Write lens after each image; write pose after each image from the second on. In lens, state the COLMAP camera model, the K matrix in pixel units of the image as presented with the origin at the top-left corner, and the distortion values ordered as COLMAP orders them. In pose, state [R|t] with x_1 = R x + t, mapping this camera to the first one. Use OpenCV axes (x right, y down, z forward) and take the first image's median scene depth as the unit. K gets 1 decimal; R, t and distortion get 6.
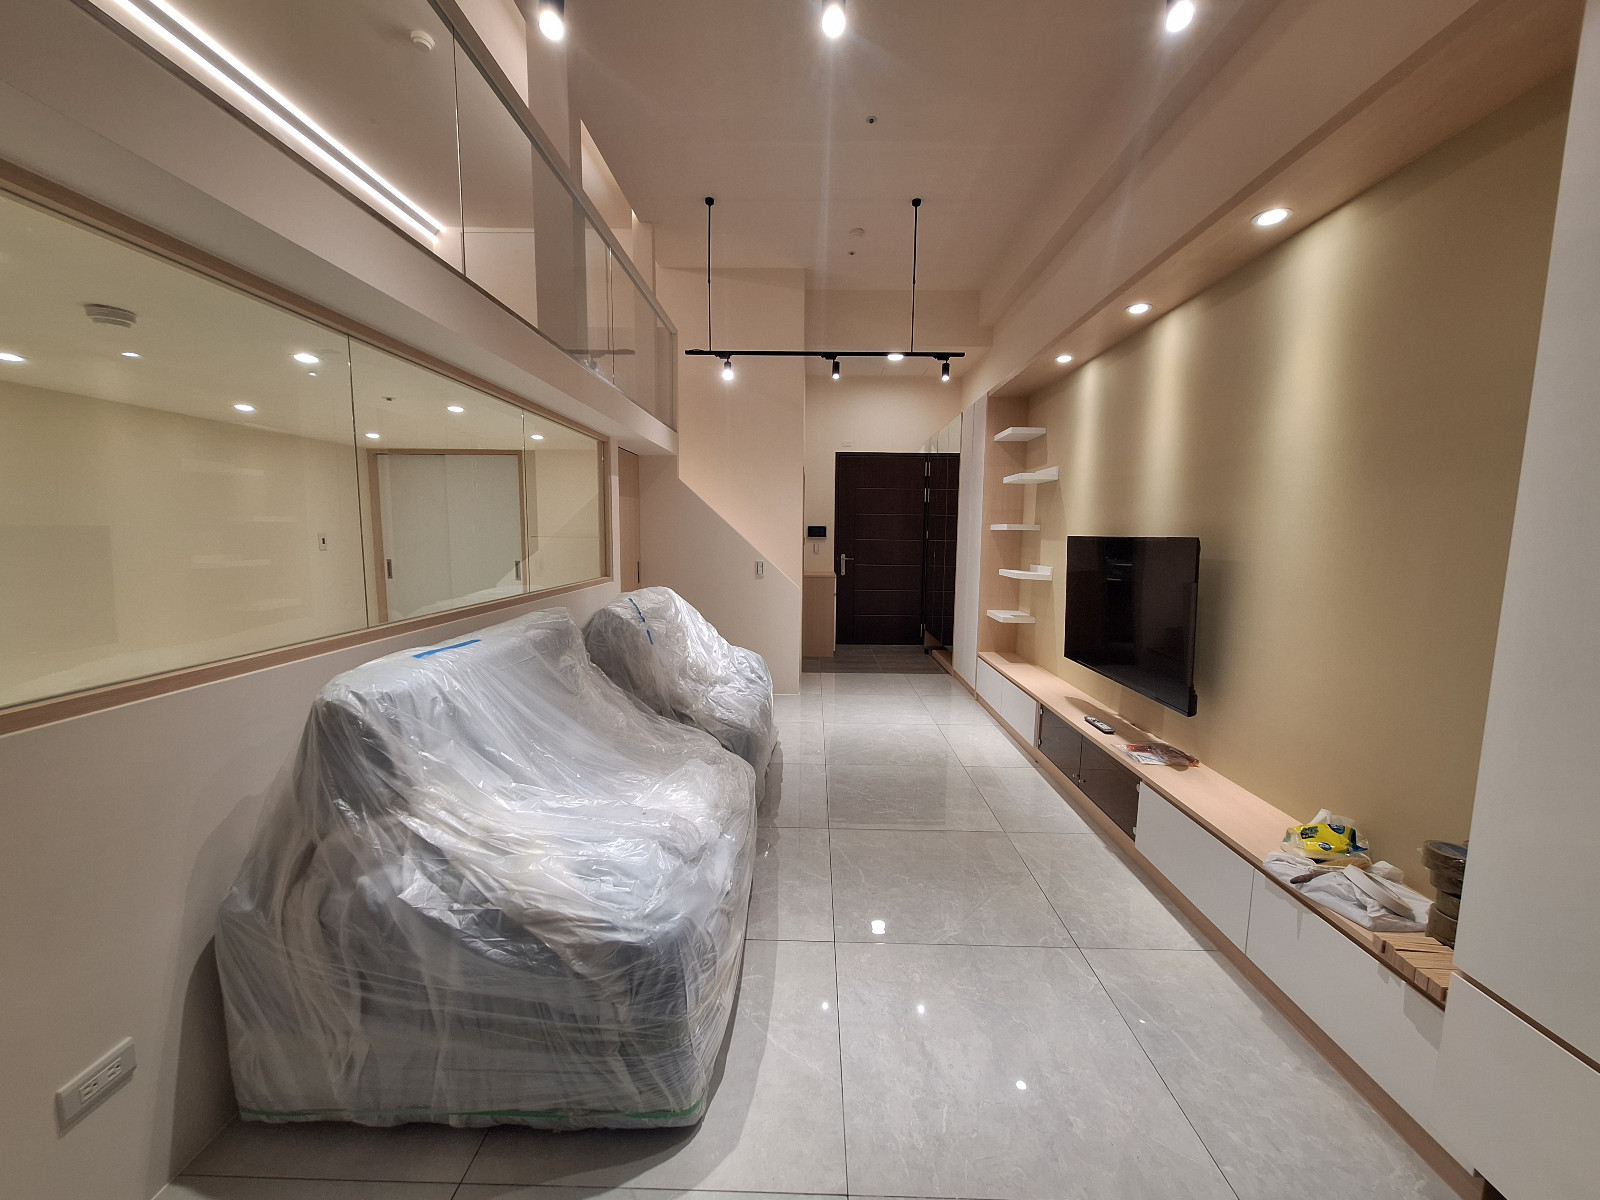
lens RADIAL K [[629.2, 0, 801.2], [0, 629.2, 606.2], [0, 0, 1]] dist [-0.014820, 0.004557]
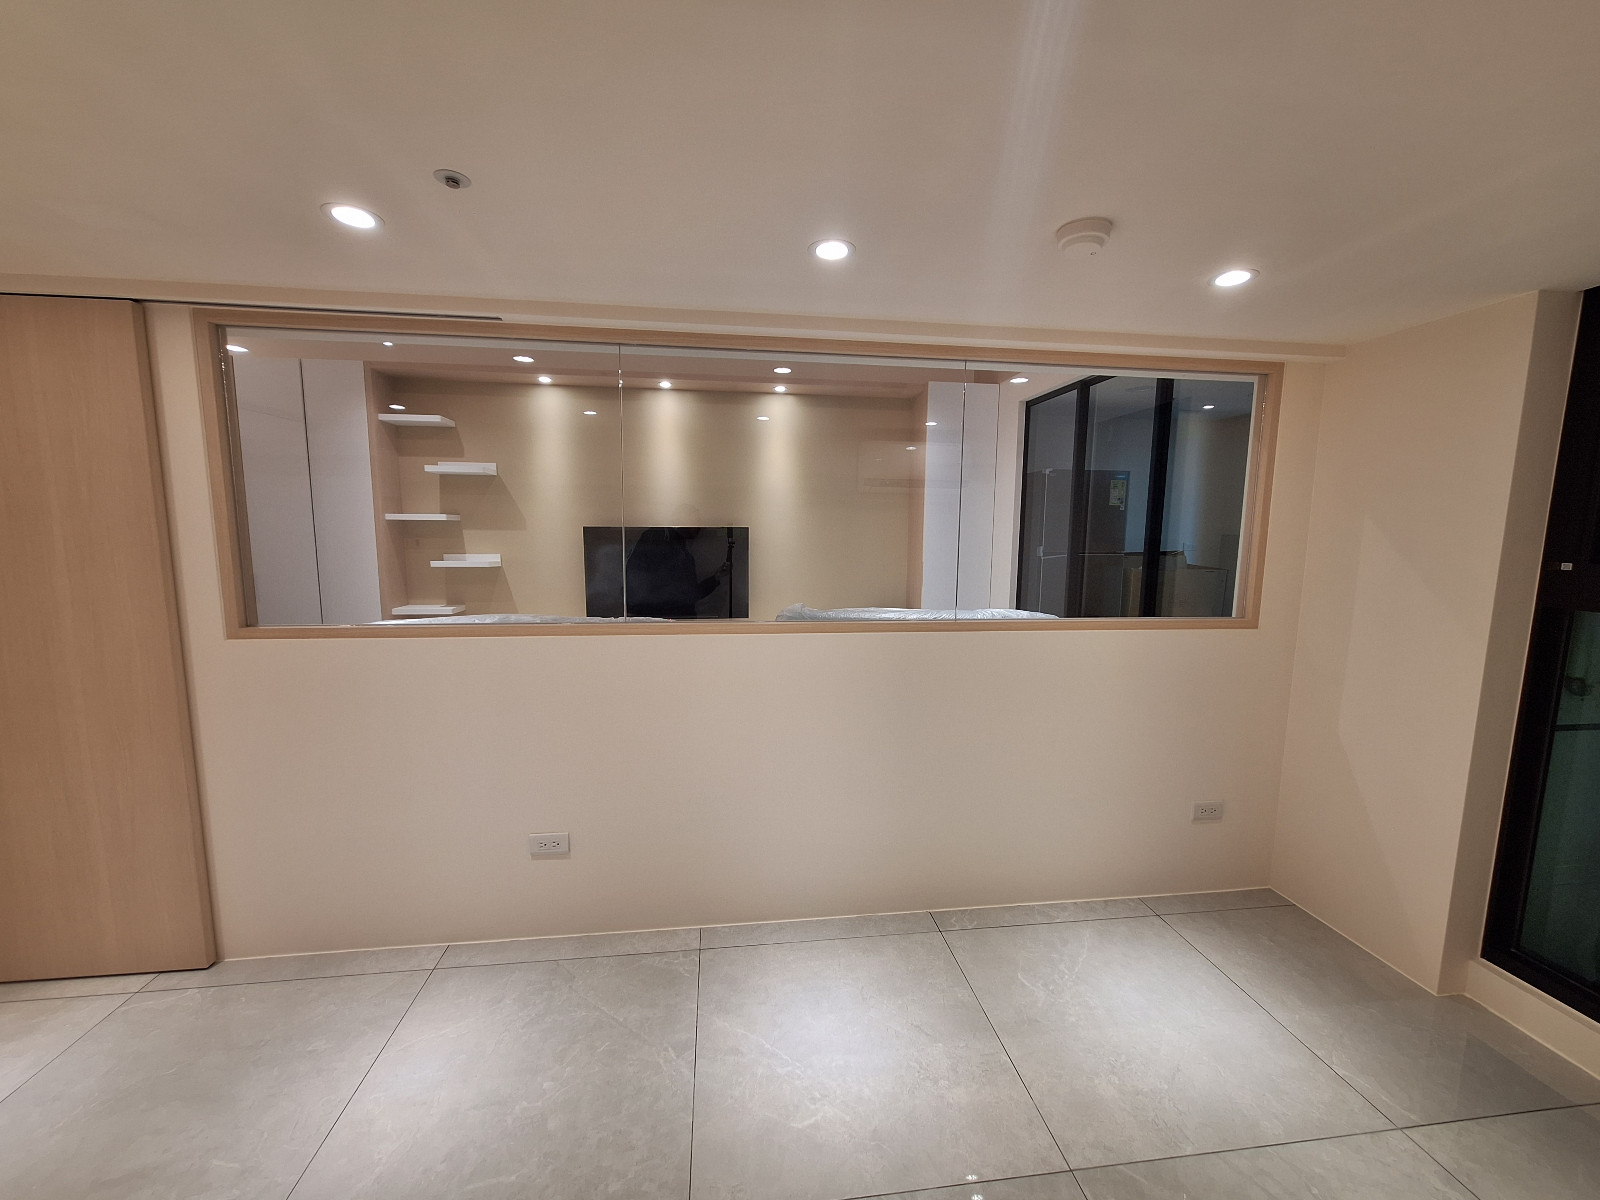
lens RADIAL K [[629.2, 0, 801.2], [0, 629.2, 606.2], [0, 0, 1]] dist [-0.014820, 0.004557]
pose [[-0.147952, -0.135848, 0.979620, -0.964772], [0.104643, 0.982811, 0.152095, -0.105711], [-0.983443, 0.125013, -0.131194, 0.789566]]
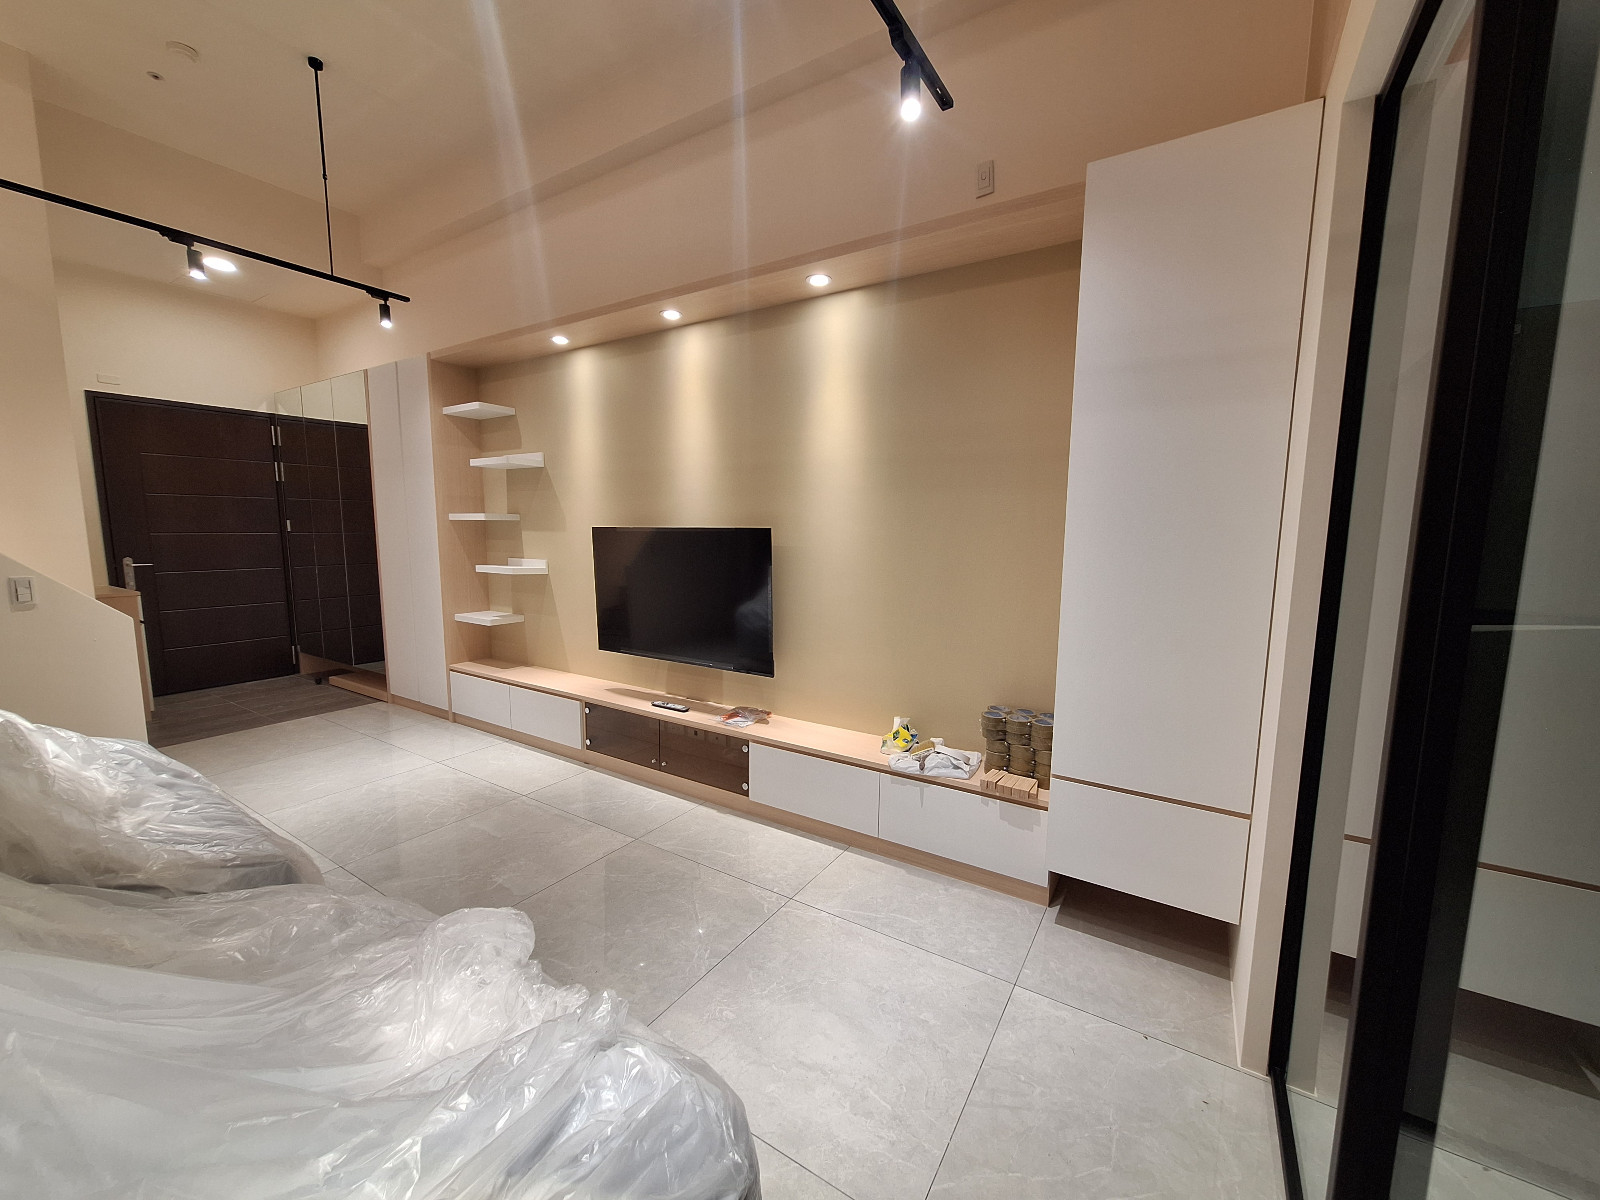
lens RADIAL K [[629.2, 0, 801.2], [0, 629.2, 606.2], [0, 0, 1]] dist [-0.014820, 0.004557]
pose [[0.516417, -0.113524, 0.848779, -0.263335], [0.097923, 0.992501, 0.073168, -0.030447], [-0.850720, 0.045330, 0.523661, 0.228619]]
